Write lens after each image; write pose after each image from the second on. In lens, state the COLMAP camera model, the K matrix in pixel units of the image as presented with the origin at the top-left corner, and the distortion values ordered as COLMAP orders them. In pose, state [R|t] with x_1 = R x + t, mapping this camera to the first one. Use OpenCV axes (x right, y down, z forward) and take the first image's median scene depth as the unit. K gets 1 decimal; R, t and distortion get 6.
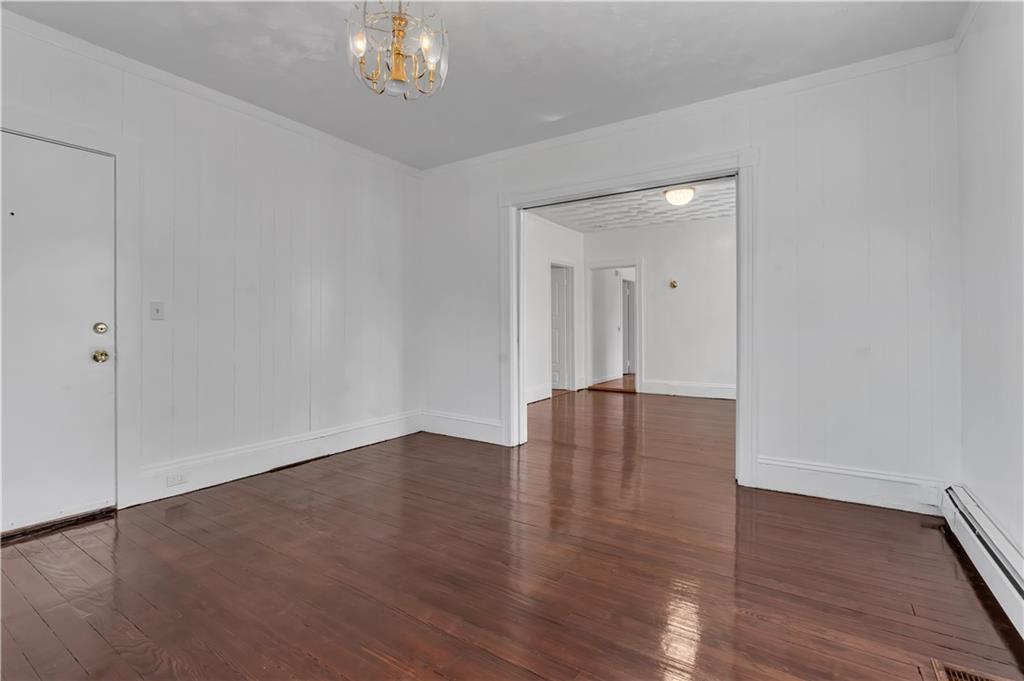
lens RADIAL K [[469.3, 0, 516.3], [0, 469.3, 330.3], [0, 0, 1]] dist [-0.005273, -0.000408]
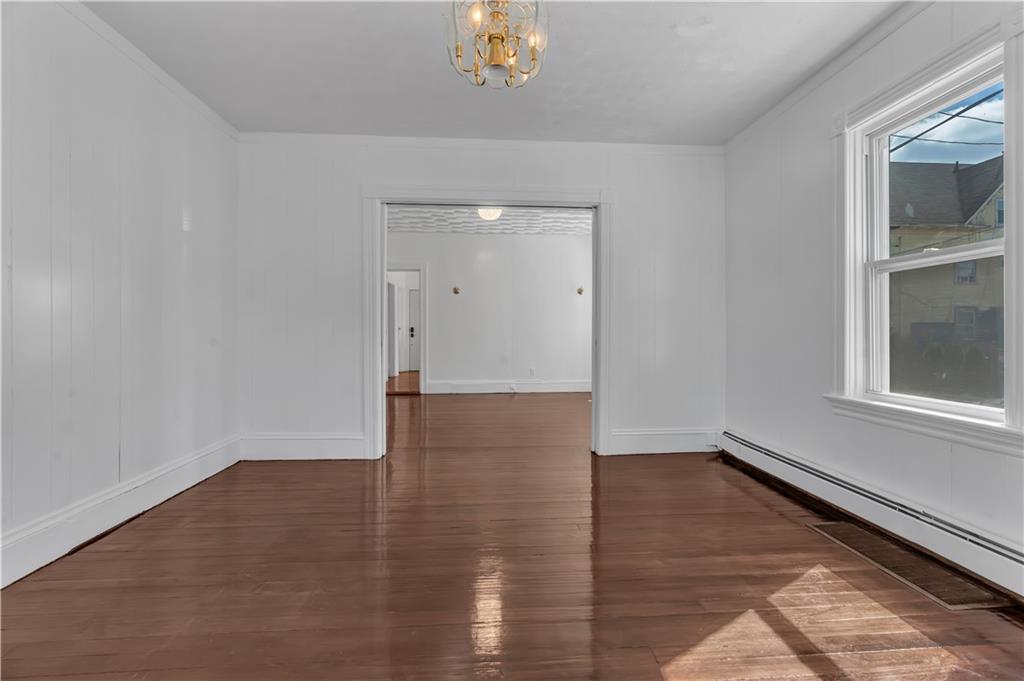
lens RADIAL K [[469.3, 0, 516.5], [0, 469.3, 336.9], [0, 0, 1]] dist [-0.005273, -0.000408]
pose [[0.796824, -0.007757, 0.604162, -0.267244], [0.004213, 0.999965, 0.007283, 0.001009], [-0.604197, -0.003257, 0.796828, 0.075501]]
